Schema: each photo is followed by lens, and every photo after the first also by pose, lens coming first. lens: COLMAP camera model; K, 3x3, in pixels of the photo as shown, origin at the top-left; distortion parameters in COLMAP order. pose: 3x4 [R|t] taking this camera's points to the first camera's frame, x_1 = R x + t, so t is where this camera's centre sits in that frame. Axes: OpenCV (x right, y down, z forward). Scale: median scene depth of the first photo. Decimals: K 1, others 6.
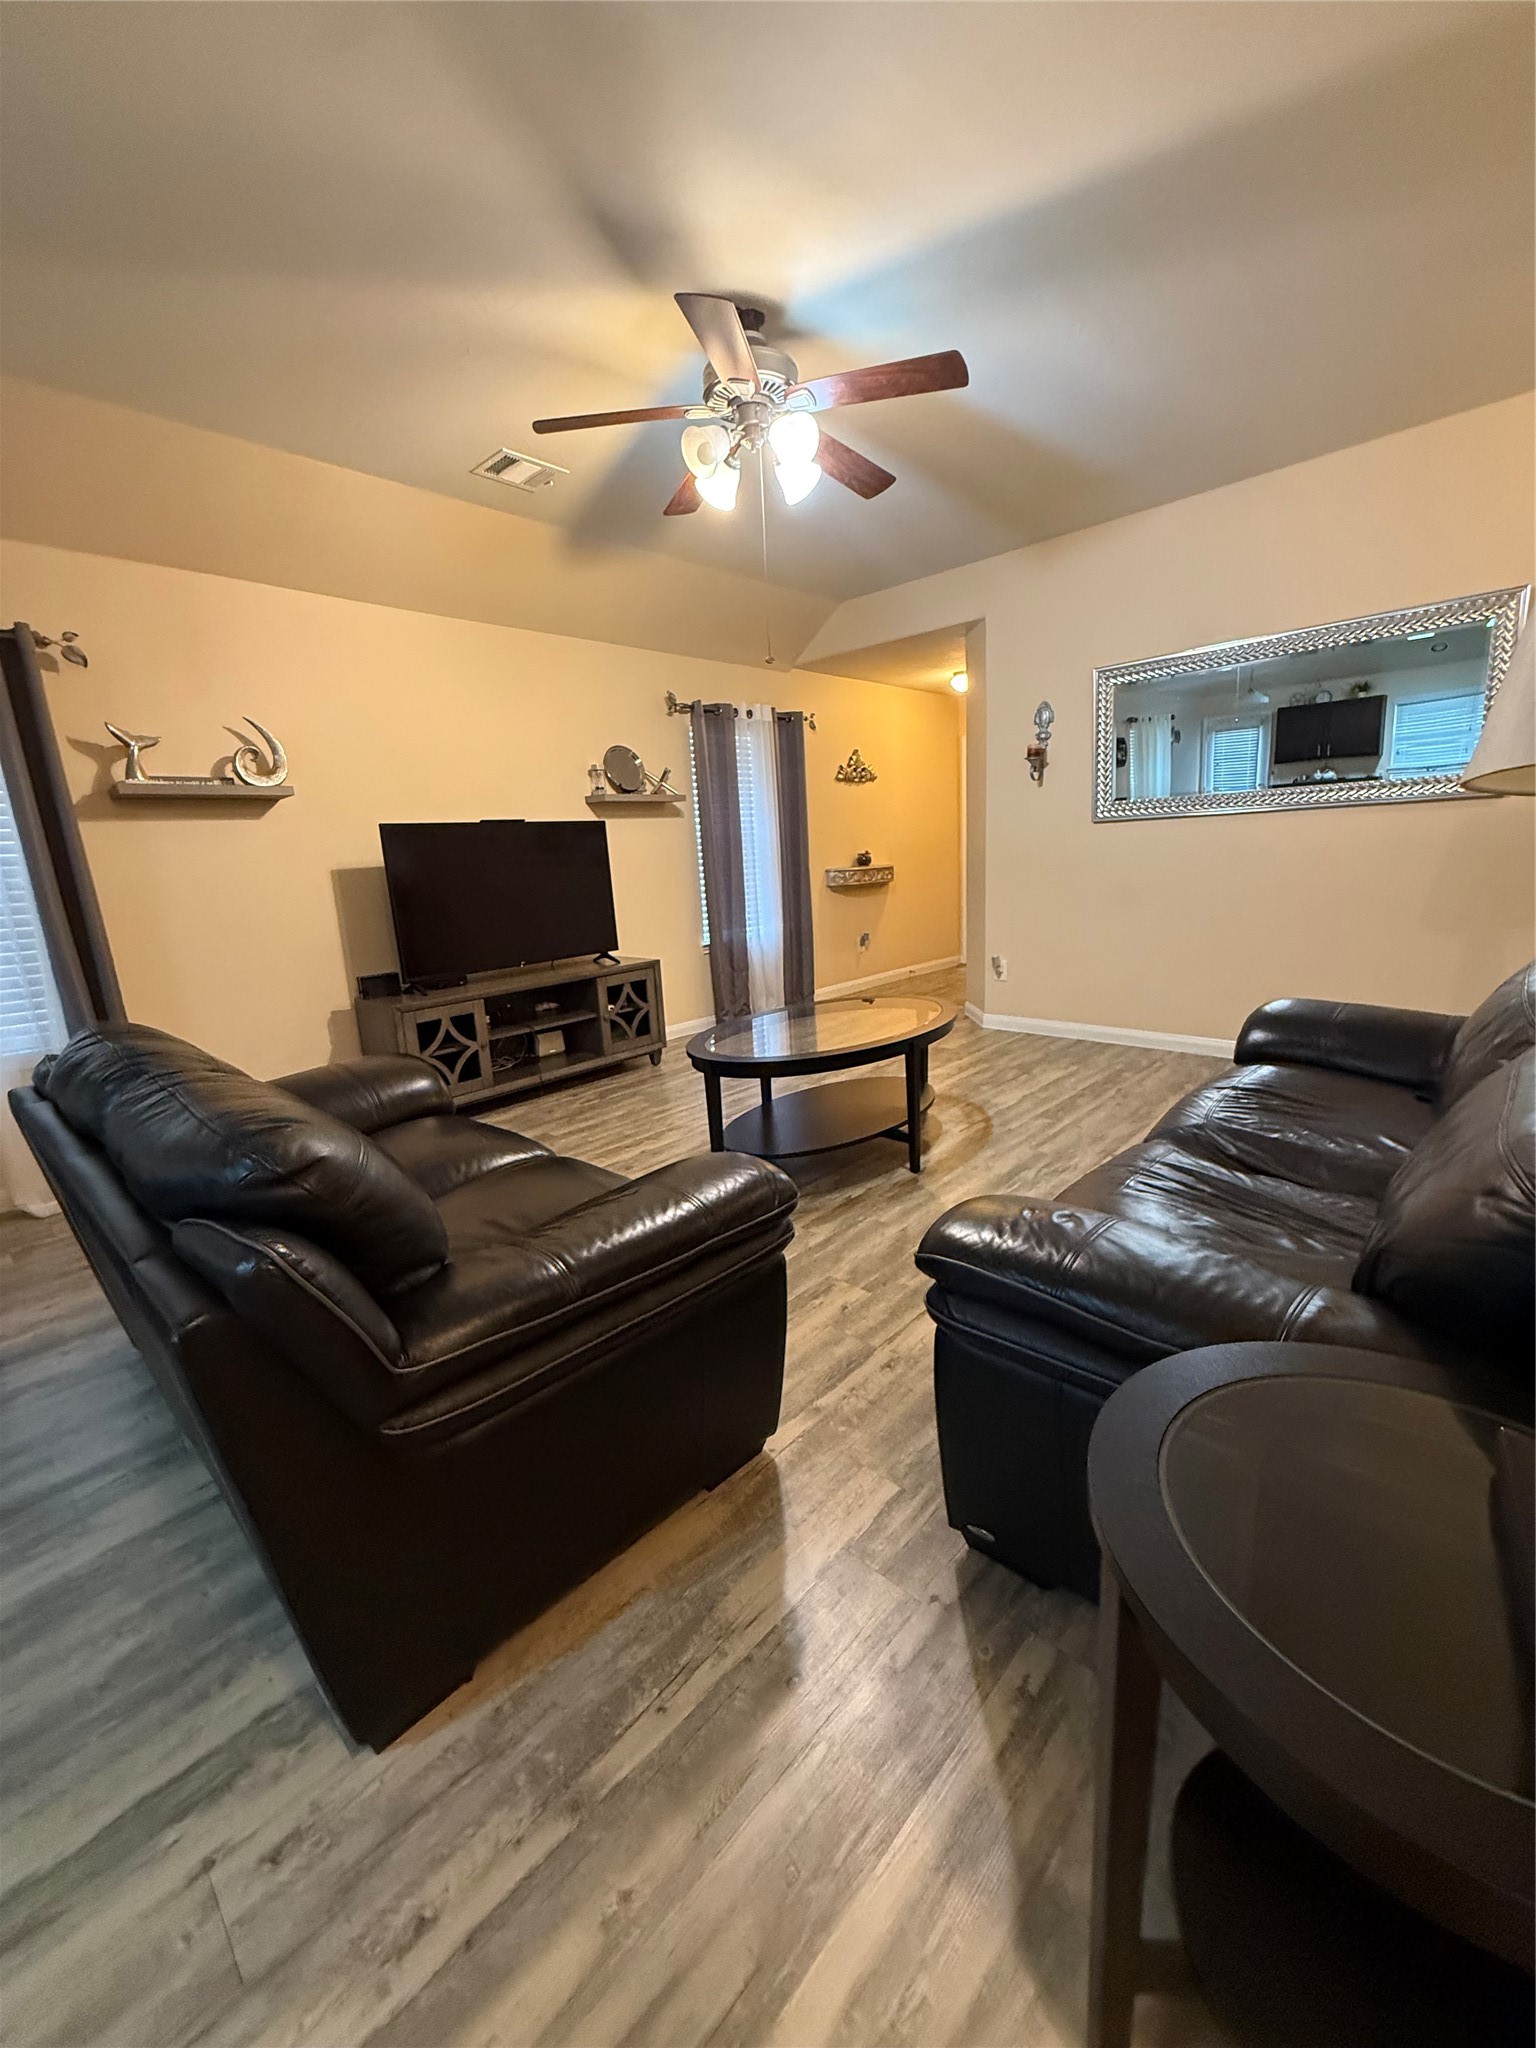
lens RADIAL K [[817.0, 0, 766.5], [0, 817.0, 1017.8], [0, 0, 1]] dist [0.000118, 0.000121]
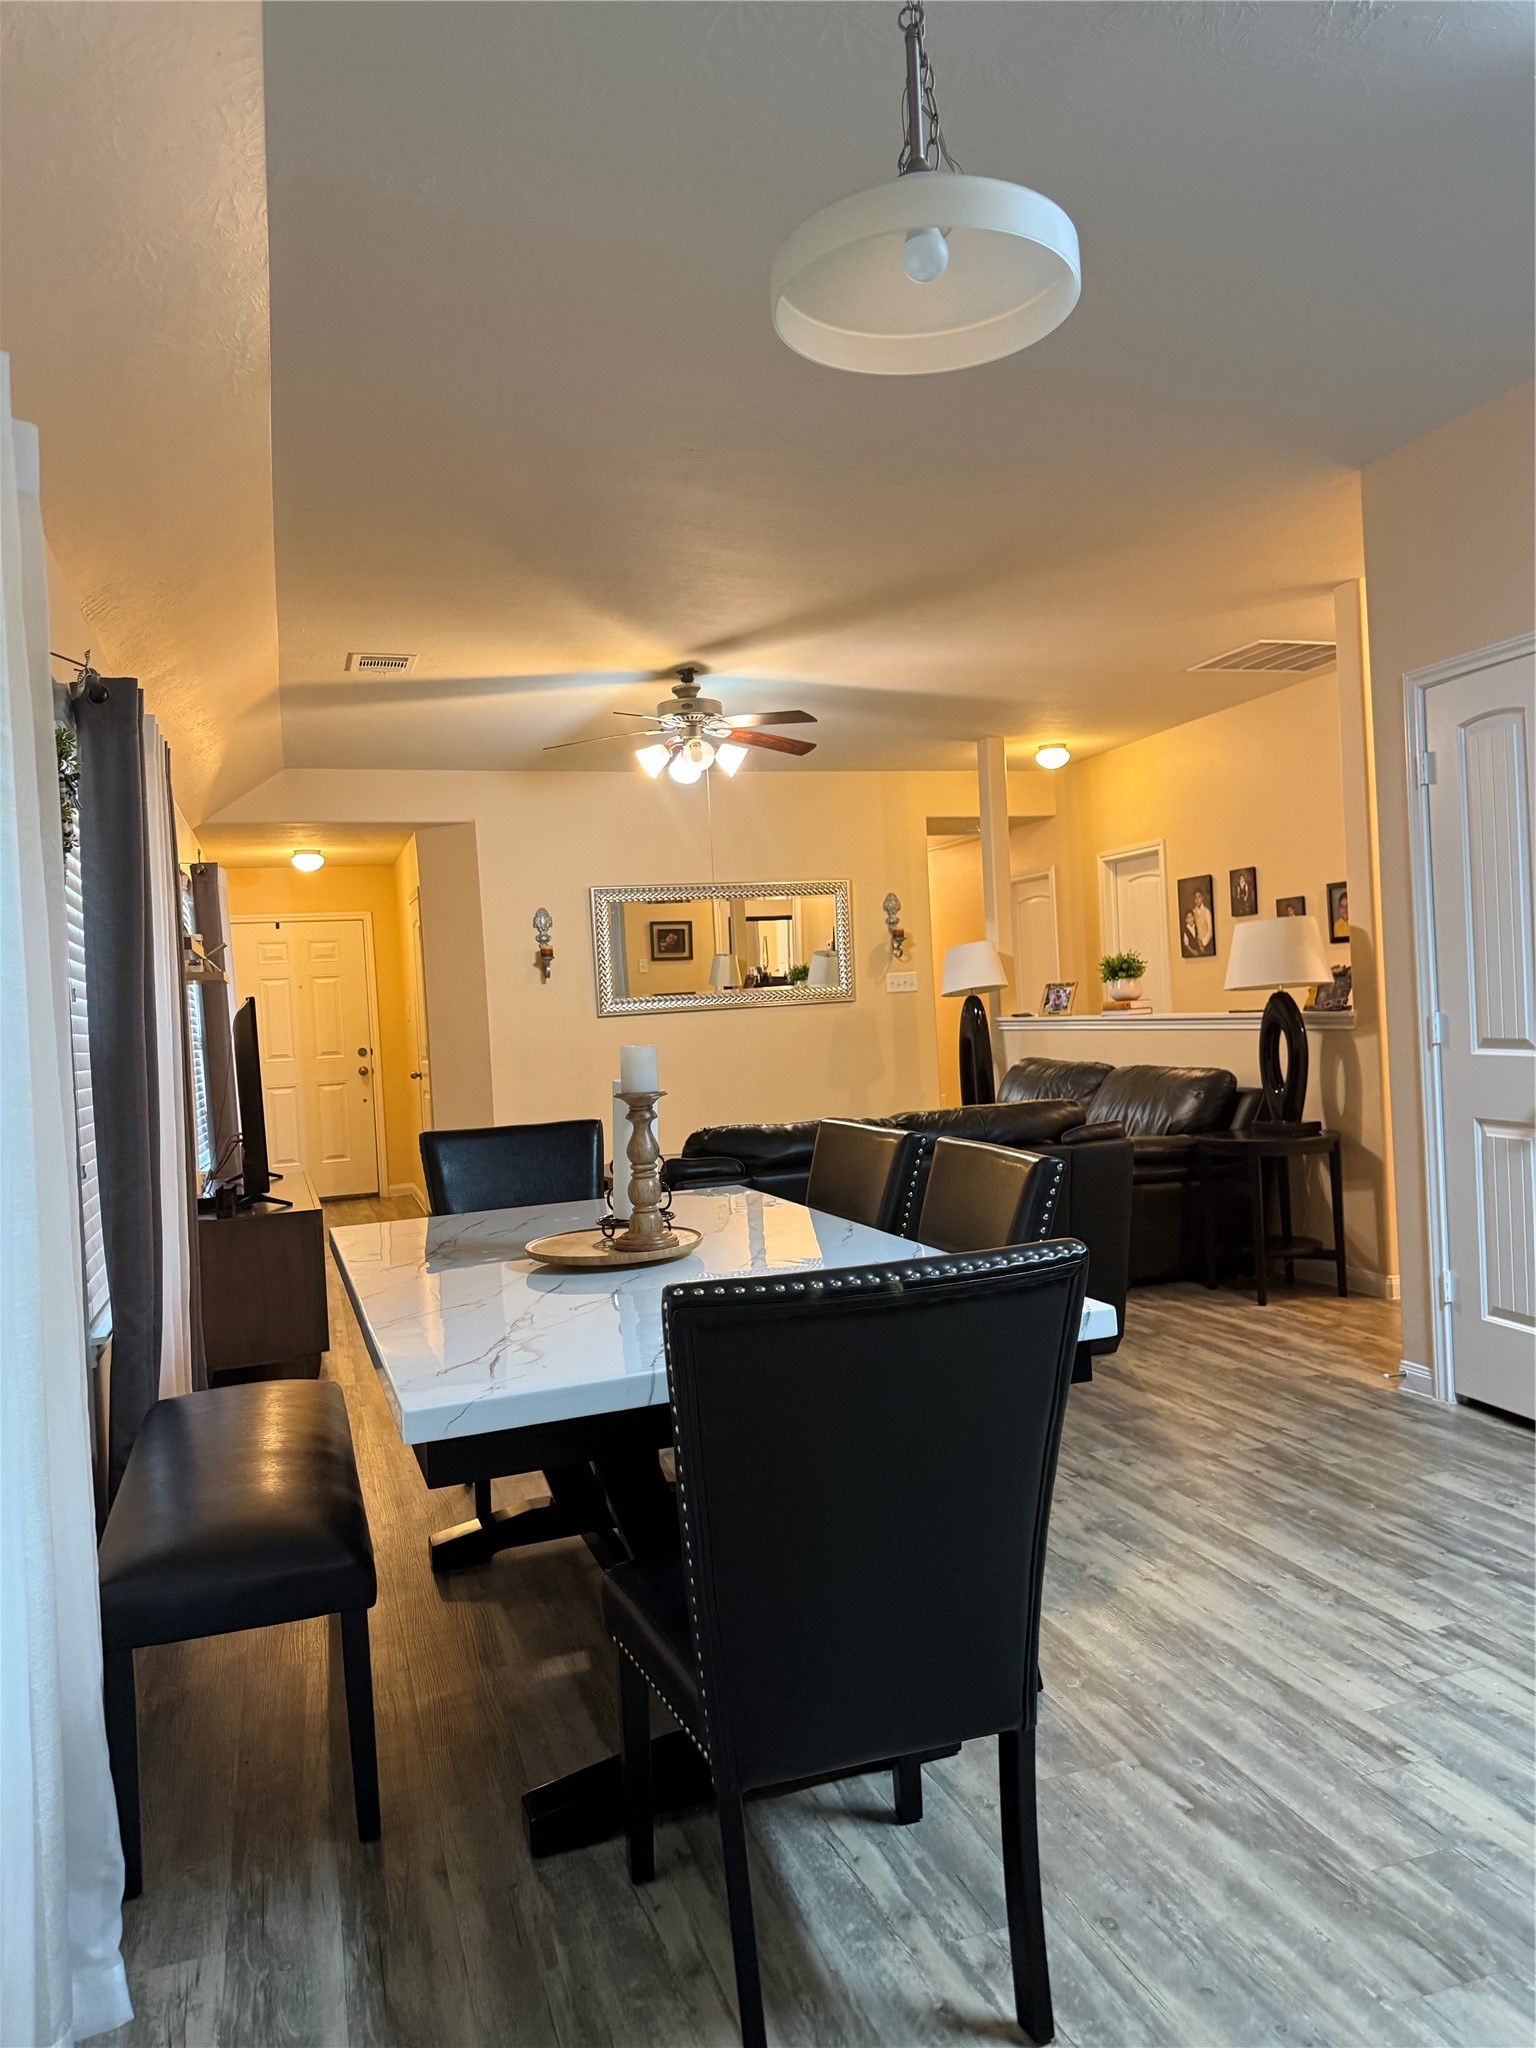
lens RADIAL K [[1425.3, 0, 762.9], [0, 1425.3, 1015.5], [0, 0, 1]] dist [0.141400, -0.287106]
pose [[0.478823, 0.018505, 0.877716, -1.439317], [0.210002, 0.968339, -0.134979, 0.082772], [-0.852424, 0.248953, 0.459777, -0.103487]]
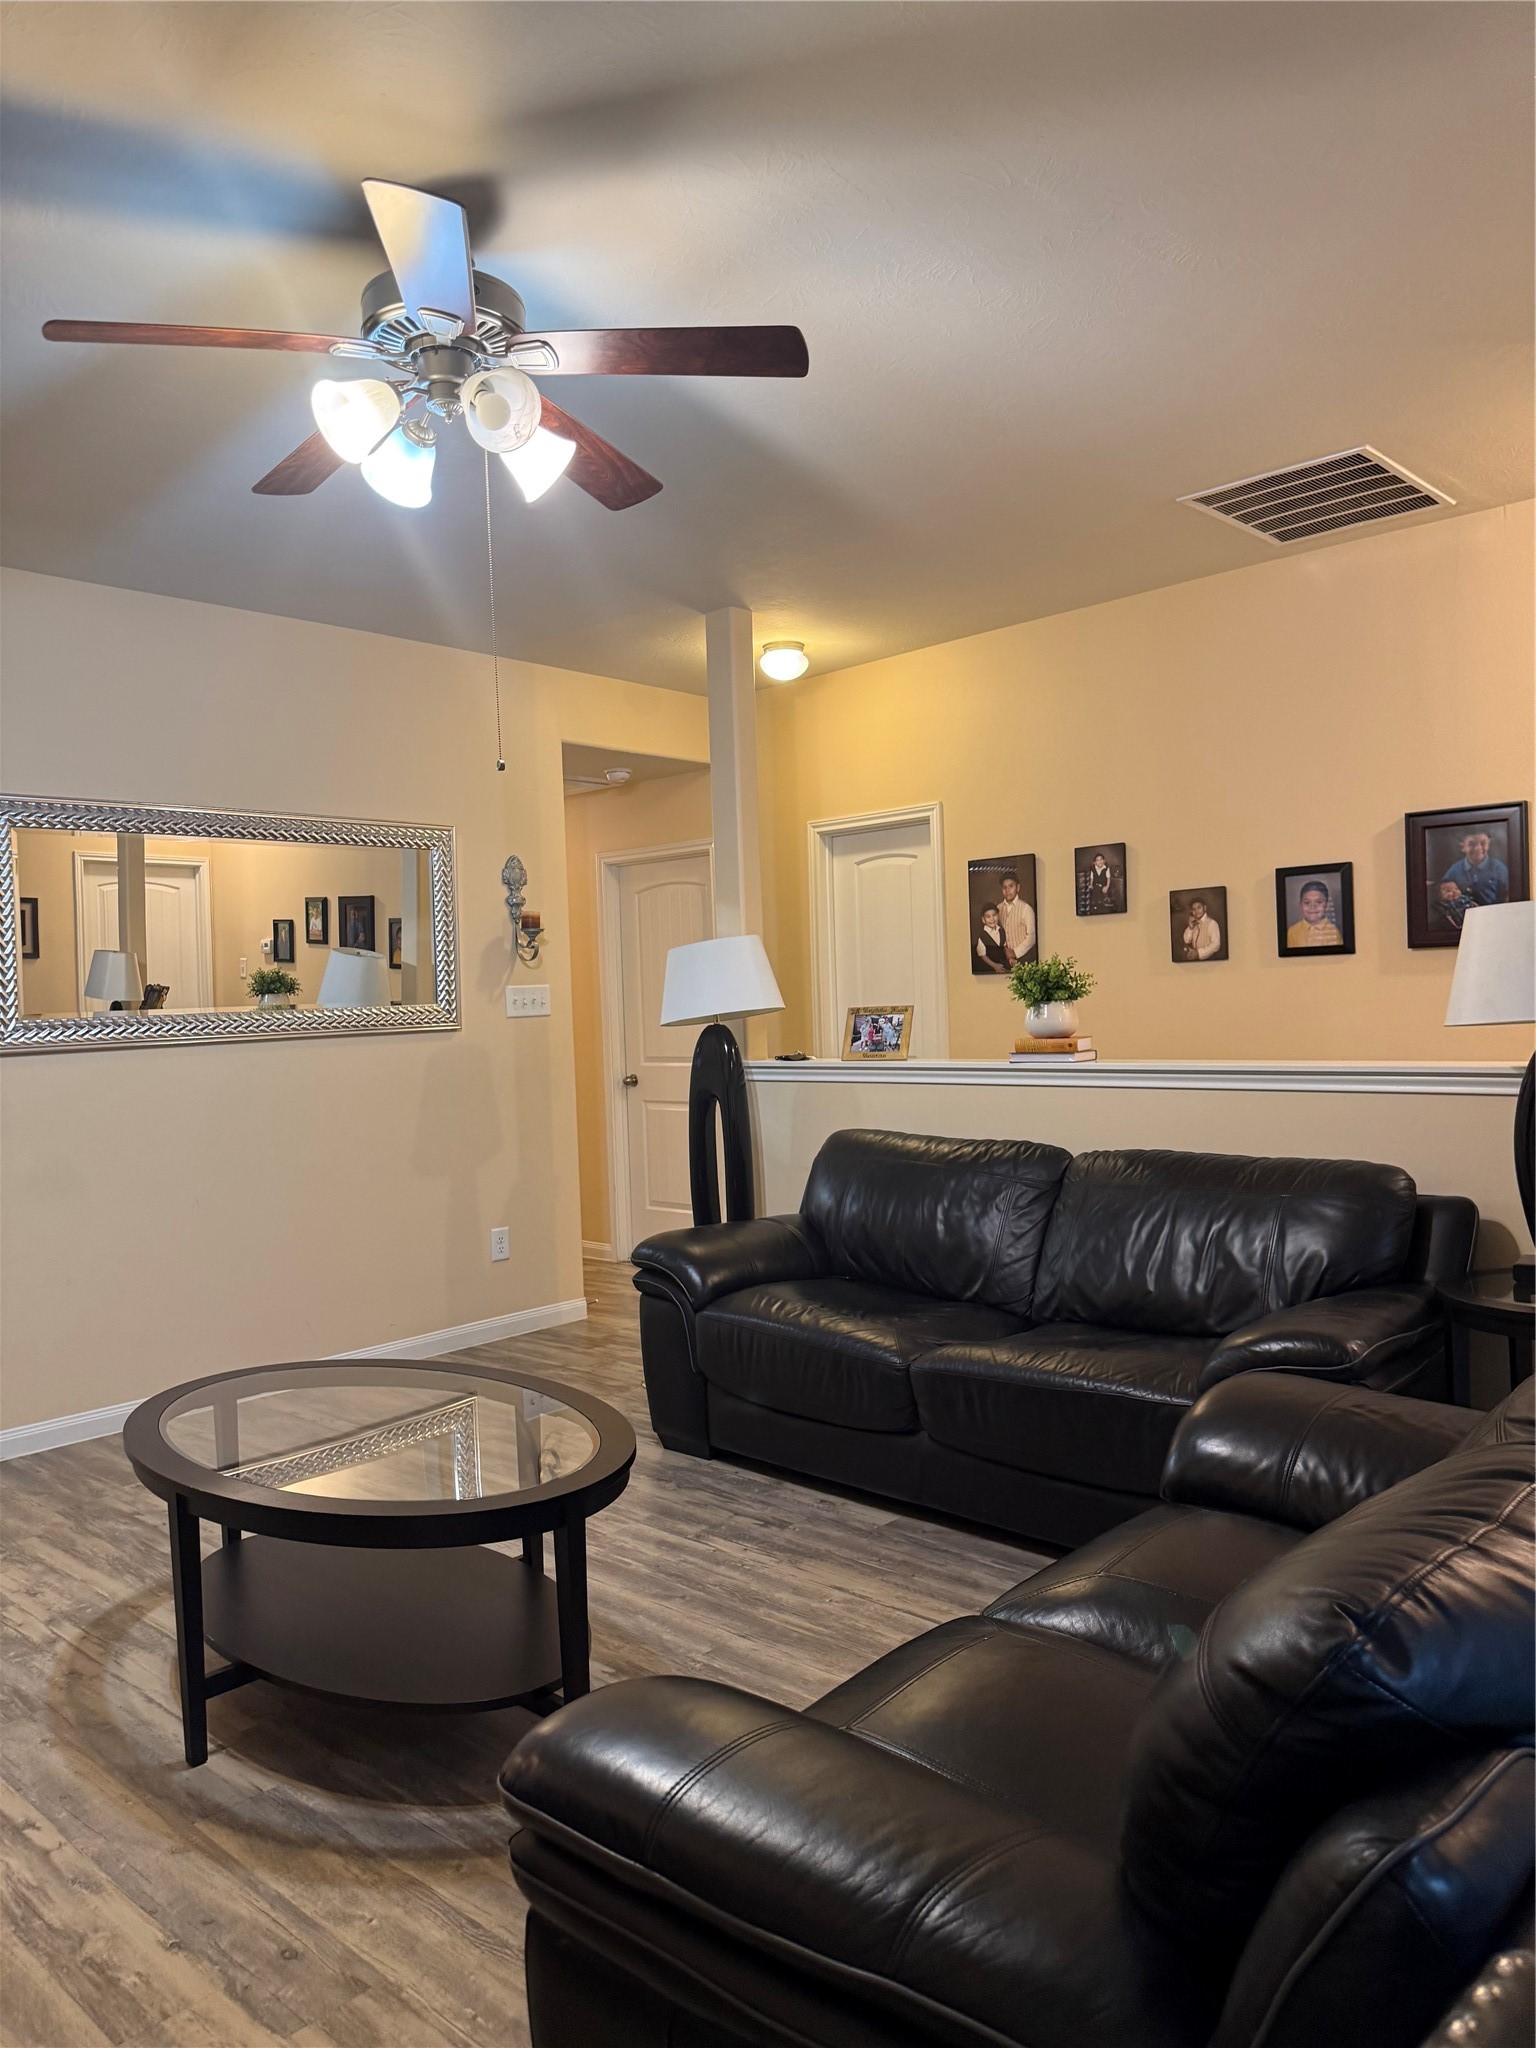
lens RADIAL K [[1425.3, 0, 762.9], [0, 1425.3, 1015.5], [0, 0, 1]] dist [0.141400, -0.287106]
pose [[0.002430, 0.041116, 0.999151, -0.686503], [0.240048, 0.969916, -0.040497, -0.119959], [-0.970758, 0.239942, -0.007512, 0.591575]]
